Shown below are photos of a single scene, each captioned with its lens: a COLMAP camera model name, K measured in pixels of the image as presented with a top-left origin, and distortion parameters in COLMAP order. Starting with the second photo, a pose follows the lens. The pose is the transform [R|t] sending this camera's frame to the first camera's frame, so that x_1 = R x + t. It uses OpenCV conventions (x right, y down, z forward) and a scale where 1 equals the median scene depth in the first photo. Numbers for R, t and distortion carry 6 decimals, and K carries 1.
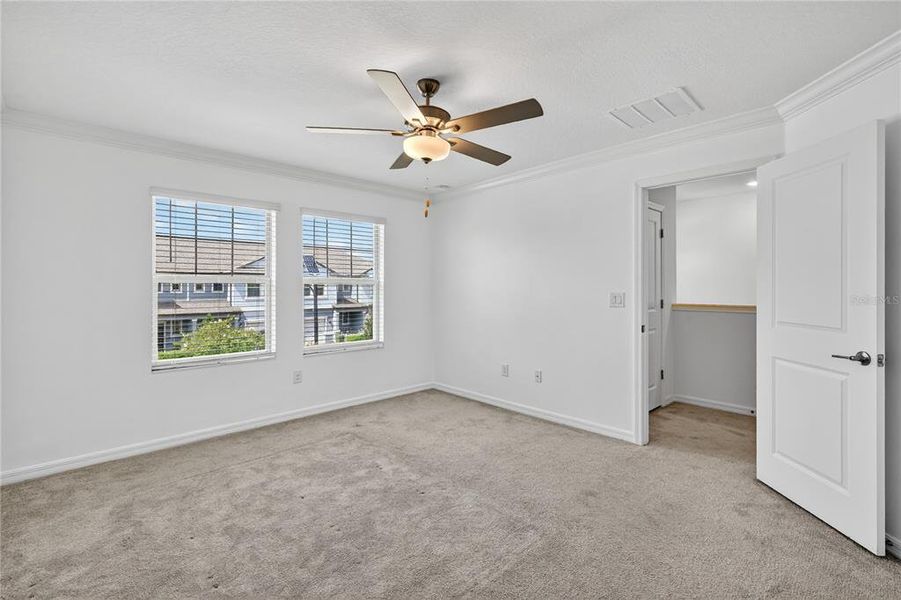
lens RADIAL K [[395.8, 0, 442.3], [0, 395.8, 294.1], [0, 0, 1]] dist [0.003464, 0.000186]
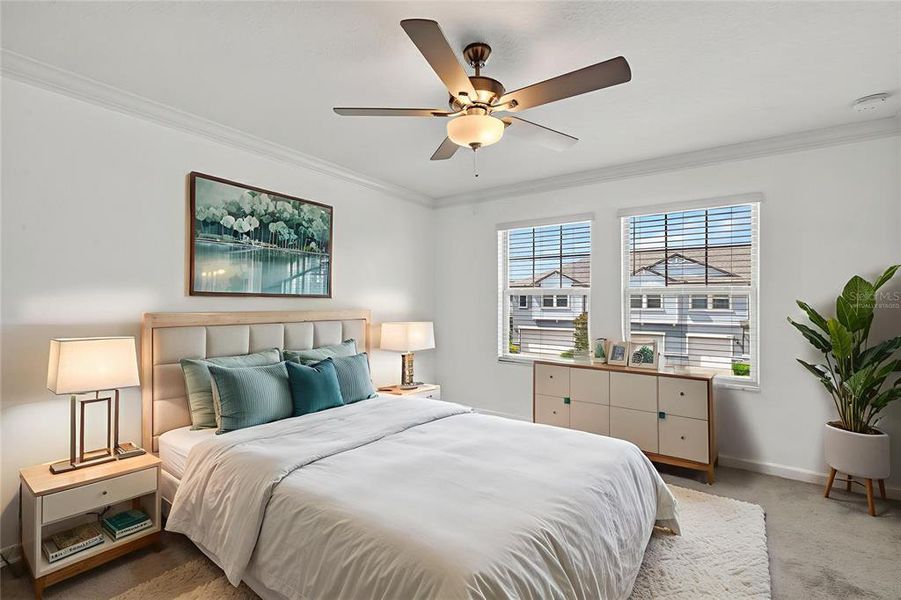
lens RADIAL K [[395.8, 0, 442.3], [0, 395.8, 294.1], [0, 0, 1]] dist [0.003464, 0.000186]
pose [[0.208482, -0.008677, -0.977988, 0.416229], [-0.016542, 0.999786, -0.012397, -0.009534], [0.977886, 0.018762, 0.208294, 0.408544]]
